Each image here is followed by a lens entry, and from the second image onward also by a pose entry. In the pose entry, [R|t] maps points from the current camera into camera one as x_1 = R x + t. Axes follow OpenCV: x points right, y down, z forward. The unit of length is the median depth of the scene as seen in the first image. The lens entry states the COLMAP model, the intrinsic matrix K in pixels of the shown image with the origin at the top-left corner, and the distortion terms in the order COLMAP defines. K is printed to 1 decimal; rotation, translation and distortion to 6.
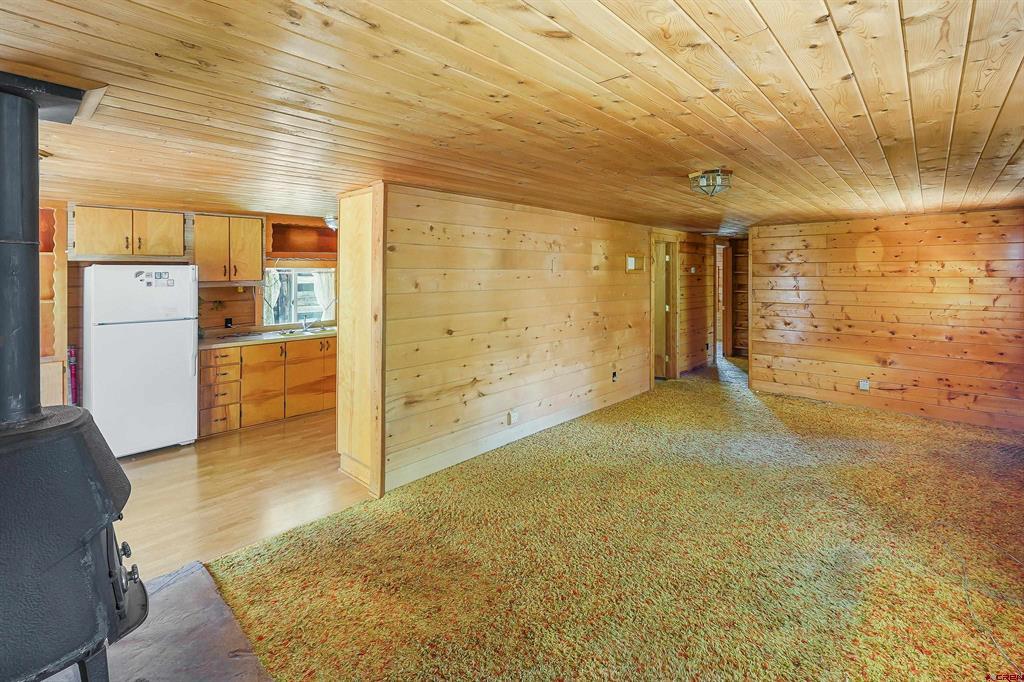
lens RADIAL K [[450.1, 0, 511.8], [0, 450.1, 285.1], [0, 0, 1]] dist [-0.016361, 0.000049]
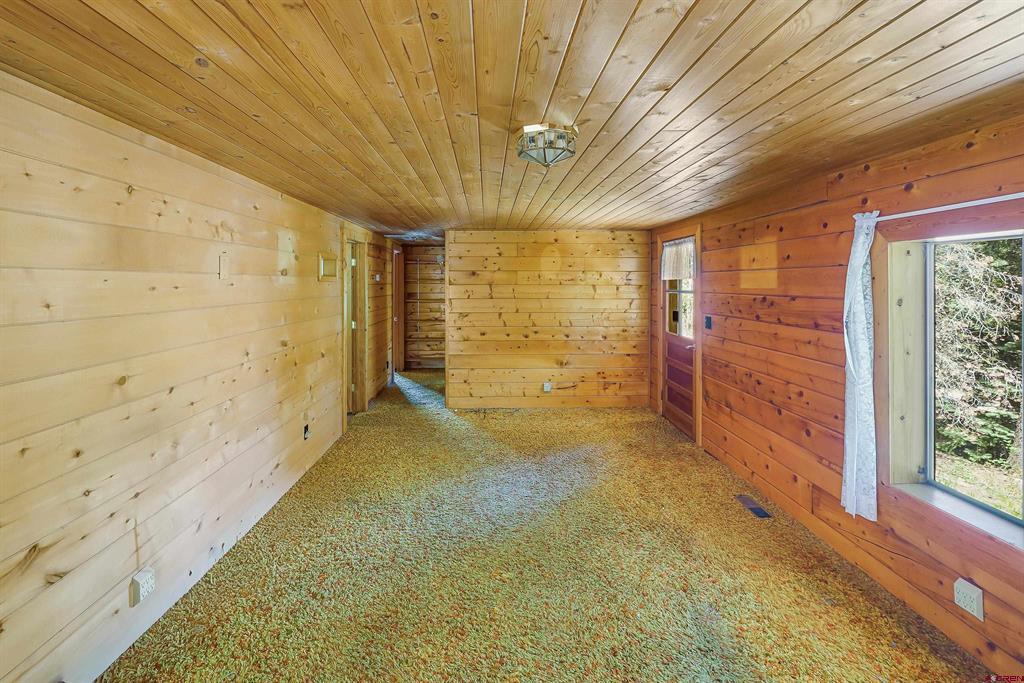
lens RADIAL K [[459.0, 0, 506.8], [0, 459.0, 287.6], [0, 0, 1]] dist [-0.016229, 0.004399]
pose [[0.708703, -0.006329, 0.705479, -0.047283], [0.015599, 0.999856, -0.006700, -0.006824], [-0.705334, 0.015753, 0.708700, 0.302907]]
